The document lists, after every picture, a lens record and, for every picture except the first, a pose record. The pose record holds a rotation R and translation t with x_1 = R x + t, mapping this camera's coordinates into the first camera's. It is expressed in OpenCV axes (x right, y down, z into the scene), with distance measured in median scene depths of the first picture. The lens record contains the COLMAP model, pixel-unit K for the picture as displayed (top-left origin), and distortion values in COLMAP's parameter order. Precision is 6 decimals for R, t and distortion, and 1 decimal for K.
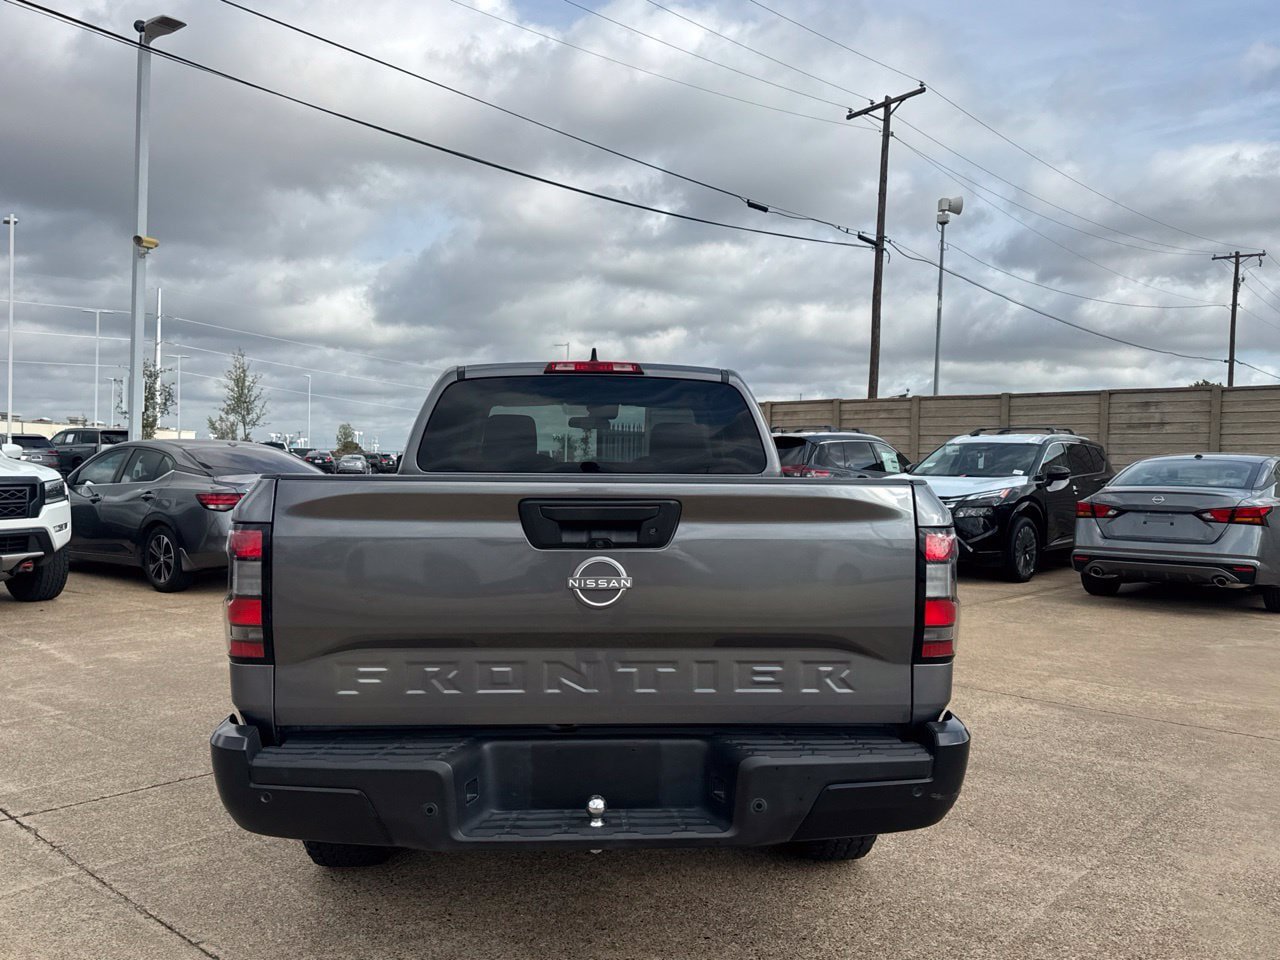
lens RADIAL K [[1048.4, 0, 642.8], [0, 1048.4, 497.8], [0, 0, 1]] dist [0.082212, -0.126594]
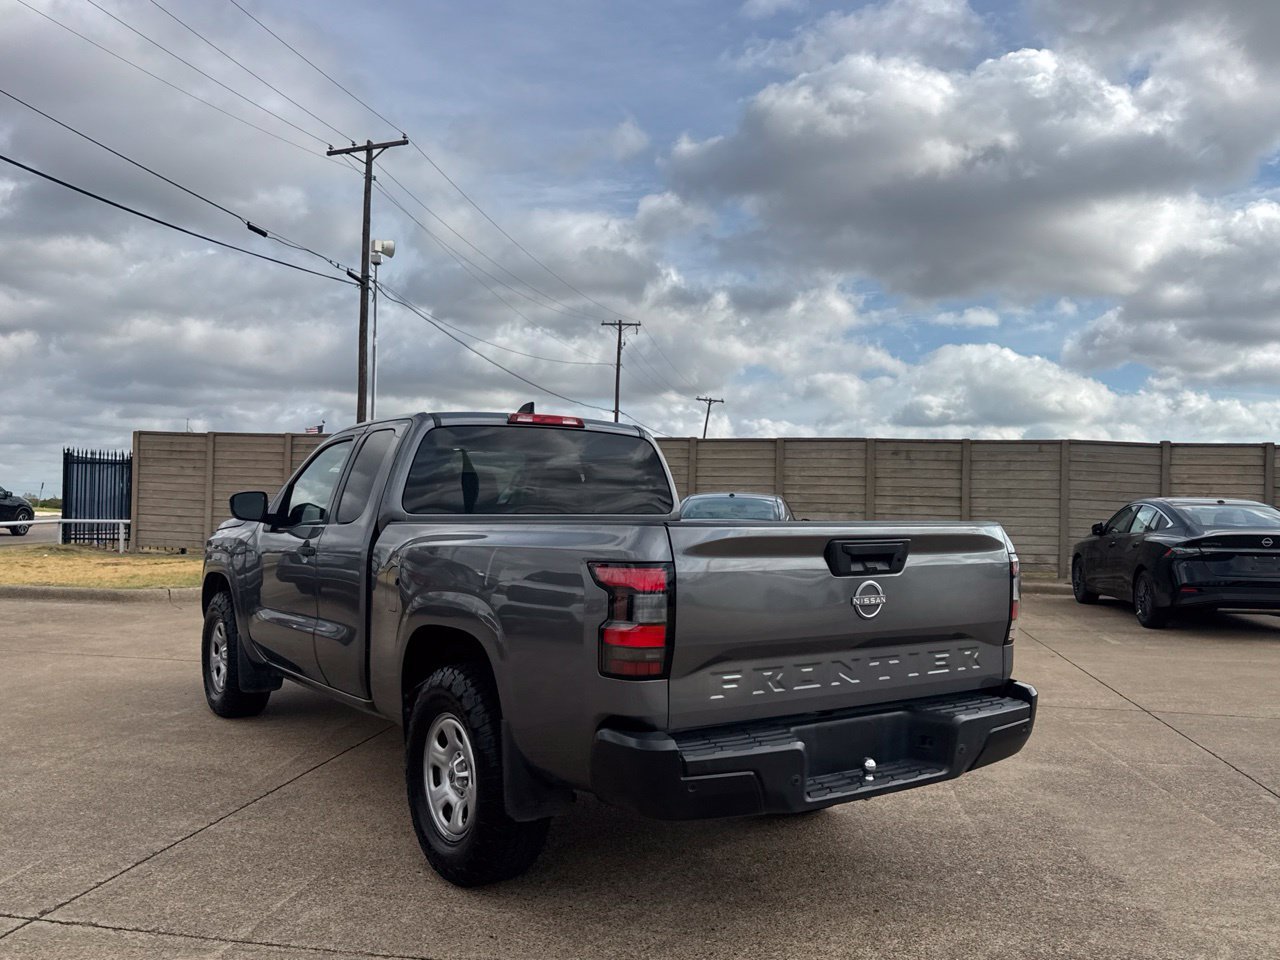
lens RADIAL K [[1048.4, 0, 634.8], [0, 1048.4, 488.5], [0, 0, 1]] dist [0.082212, -0.126594]
pose [[0.848064, 0.007296, 0.529844, -0.696219], [0.012694, 0.999339, -0.034078, -0.014632], [-0.529742, 0.035626, 0.847410, -0.005363]]
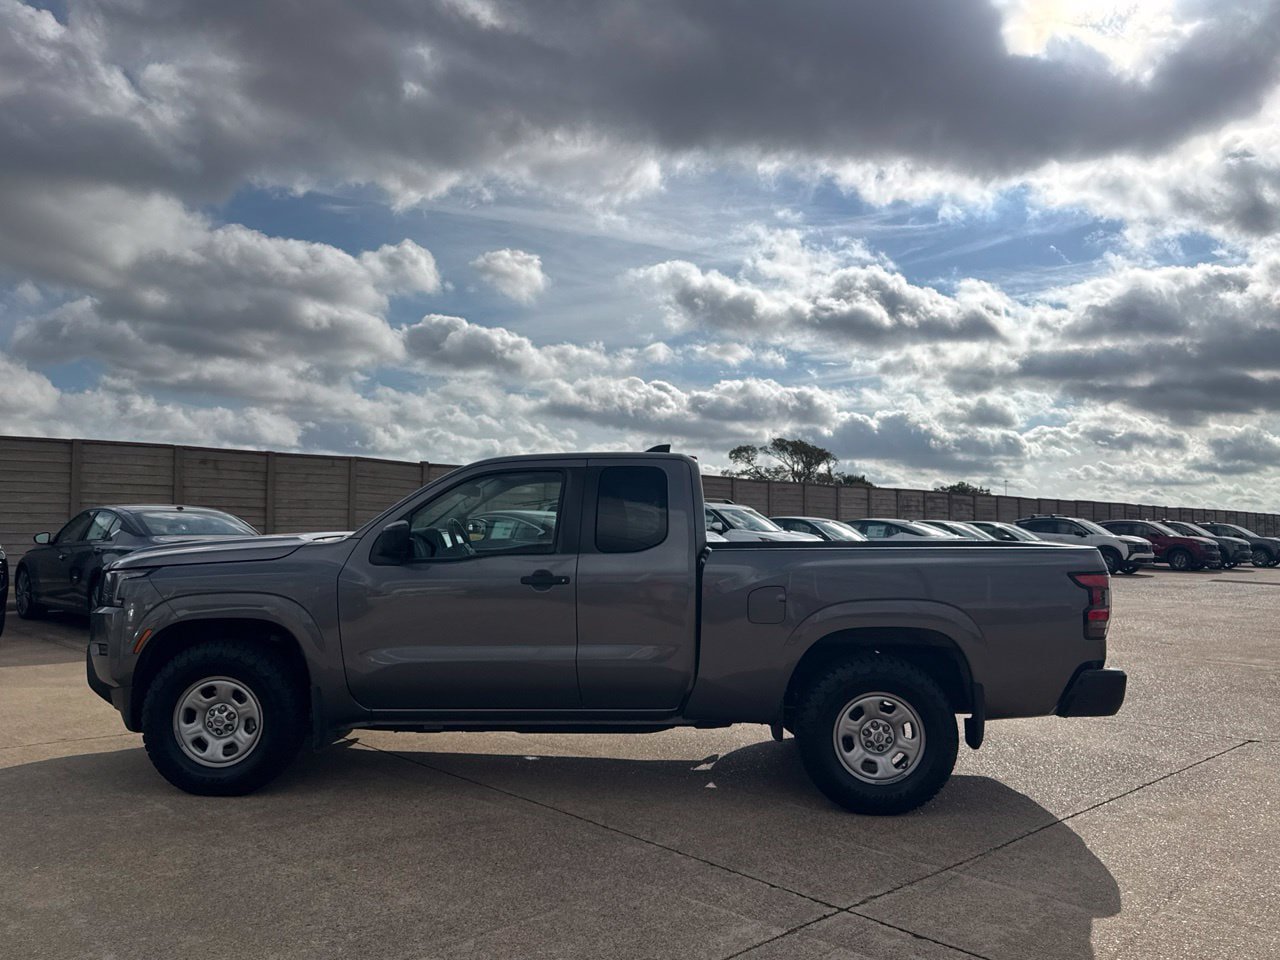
lens RADIAL K [[1055.8, 0, 626.3], [0, 1055.8, 589.0], [0, 0, 1]] dist [0.042930, -0.061841]
pose [[0.077618, -0.077051, 0.994001, -1.709899], [0.020421, 0.996923, 0.075682, -0.082199], [-0.996774, 0.014424, 0.078953, 1.219159]]
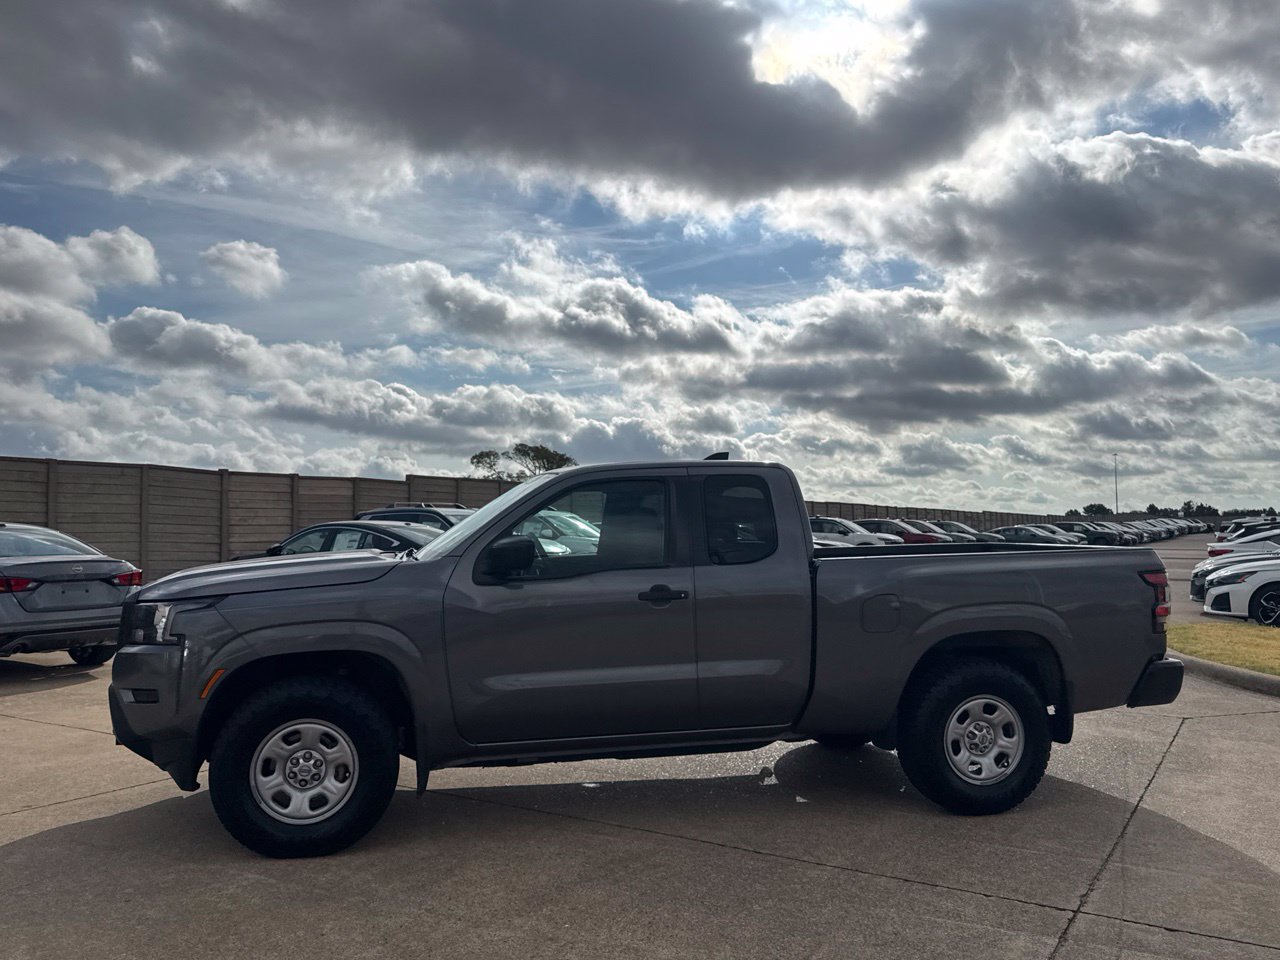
lens RADIAL K [[1058.2, 0, 625.0], [0, 1058.2, 586.2], [0, 0, 1]] dist [0.028244, -0.042583]
pose [[-0.175007, -0.067693, 0.982237, -1.618004], [0.035270, 0.996562, 0.074965, -0.104109], [-0.983935, 0.047763, -0.172018, 1.719755]]
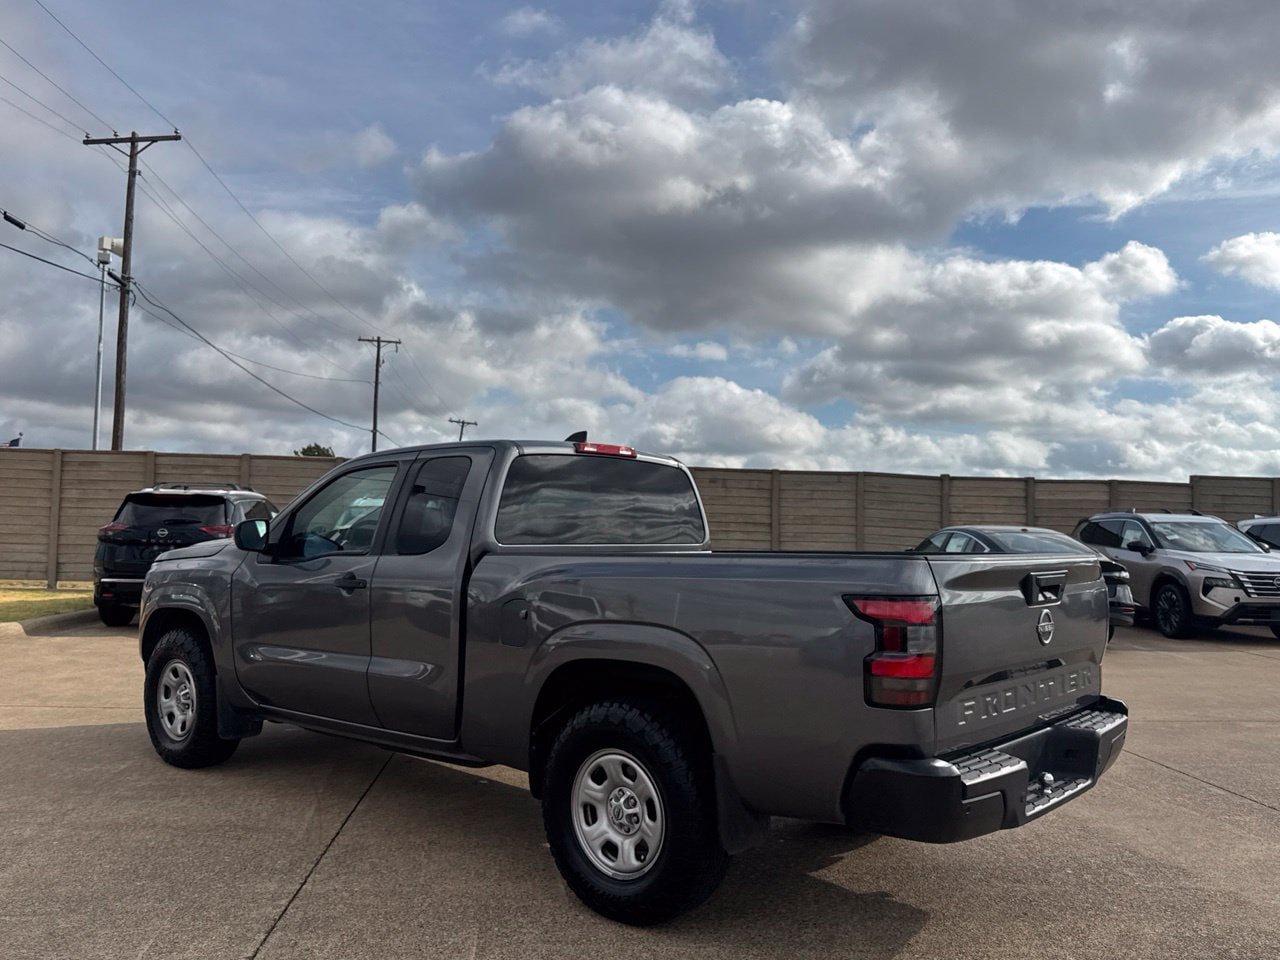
lens RADIAL K [[1055.8, 0, 631.3], [0, 1055.8, 500.9], [0, 0, 1]] dist [0.042930, -0.061841]
pose [[0.690490, 0.020111, 0.723062, -1.038688], [0.013866, 0.999062, -0.041029, -0.030239], [-0.723209, 0.038356, 0.689563, 0.257954]]
